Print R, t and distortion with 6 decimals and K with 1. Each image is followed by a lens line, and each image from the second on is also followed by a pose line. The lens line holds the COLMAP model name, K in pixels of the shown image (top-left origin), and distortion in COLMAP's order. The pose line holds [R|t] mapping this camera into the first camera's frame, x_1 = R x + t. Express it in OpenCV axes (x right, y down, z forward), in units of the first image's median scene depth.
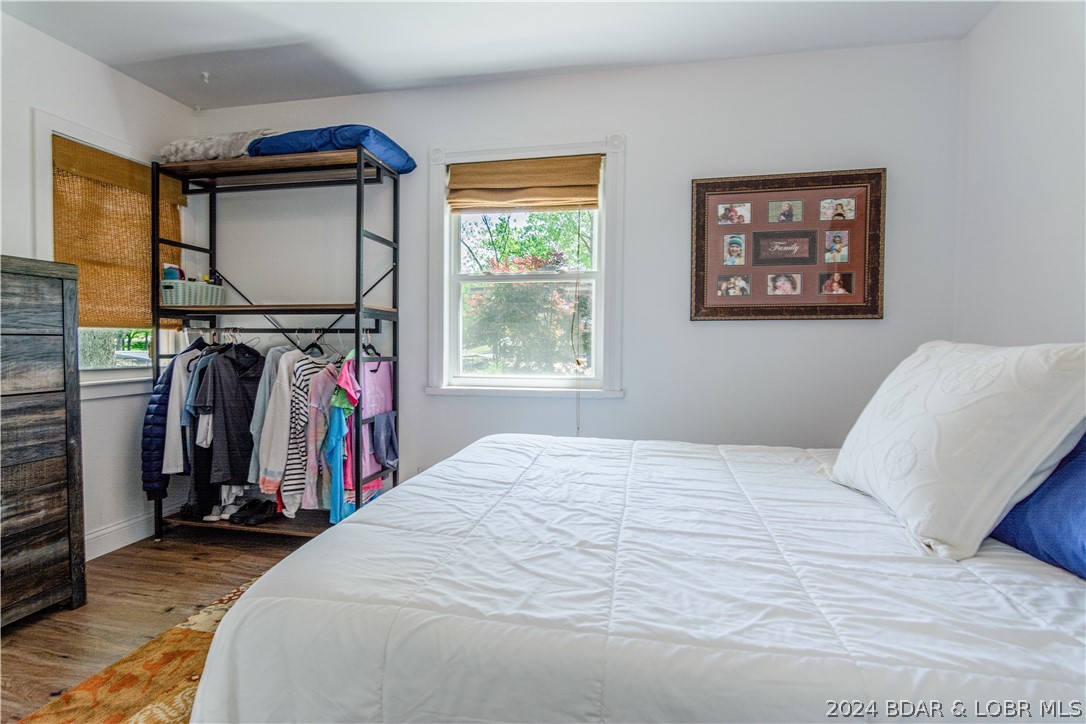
lens RADIAL K [[520.8, 0, 577.5], [0, 520.8, 318.1], [0, 0, 1]] dist [-0.012040, -0.001794]
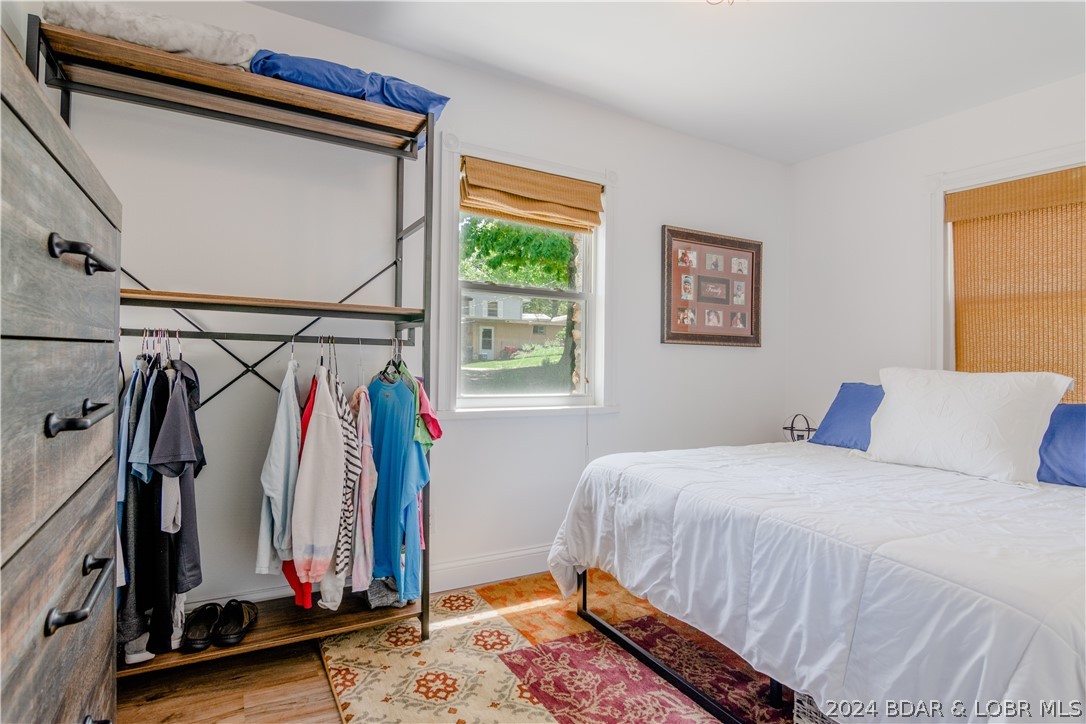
lens RADIAL K [[520.8, 0, 508.8], [0, 520.8, 308.8], [0, 0, 1]] dist [-0.012040, -0.001794]
pose [[0.781792, 0.072324, 0.619330, -0.796823], [-0.053525, 0.997368, -0.048906, 0.002942], [-0.621238, 0.005085, 0.783606, 0.295344]]
